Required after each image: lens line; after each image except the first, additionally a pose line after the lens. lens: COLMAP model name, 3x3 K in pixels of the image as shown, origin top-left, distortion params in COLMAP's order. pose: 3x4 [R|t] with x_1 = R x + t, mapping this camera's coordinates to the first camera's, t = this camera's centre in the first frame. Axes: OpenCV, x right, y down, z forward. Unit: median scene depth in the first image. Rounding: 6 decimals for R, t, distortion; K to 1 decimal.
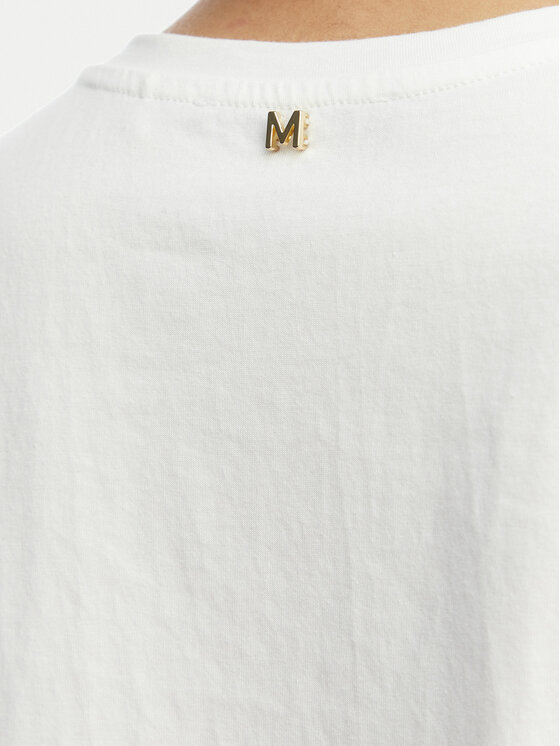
lens RADIAL K [[1646.1, 0, 281.0], [0, 1646.1, 372.6], [0, 0, 1]] dist [0.071116, 0.000000]
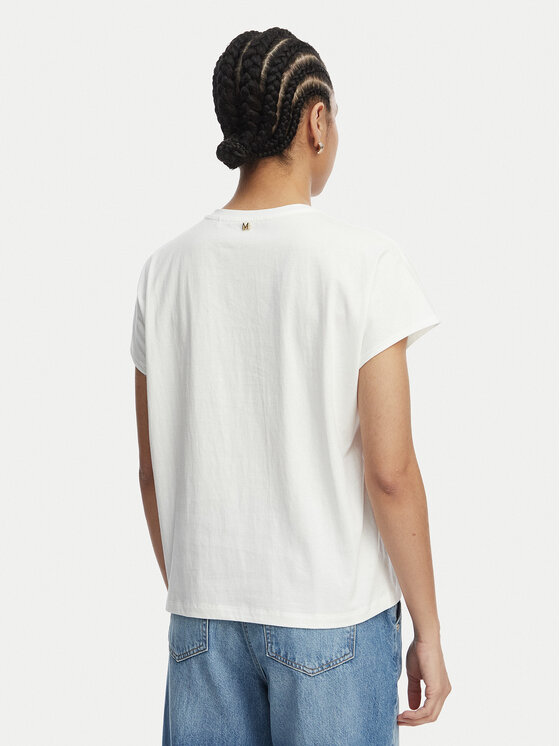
lens RADIAL K [[903.7, 0, 278.5], [0, 903.7, 373.1], [0, 0, 1]] dist [-0.015976, 0.000000]
pose [[0.998665, 0.001664, 0.051636, -0.044852], [-0.000062, 0.999519, -0.031012, 0.448145], [-0.051663, 0.030967, 0.998184, -2.050616]]
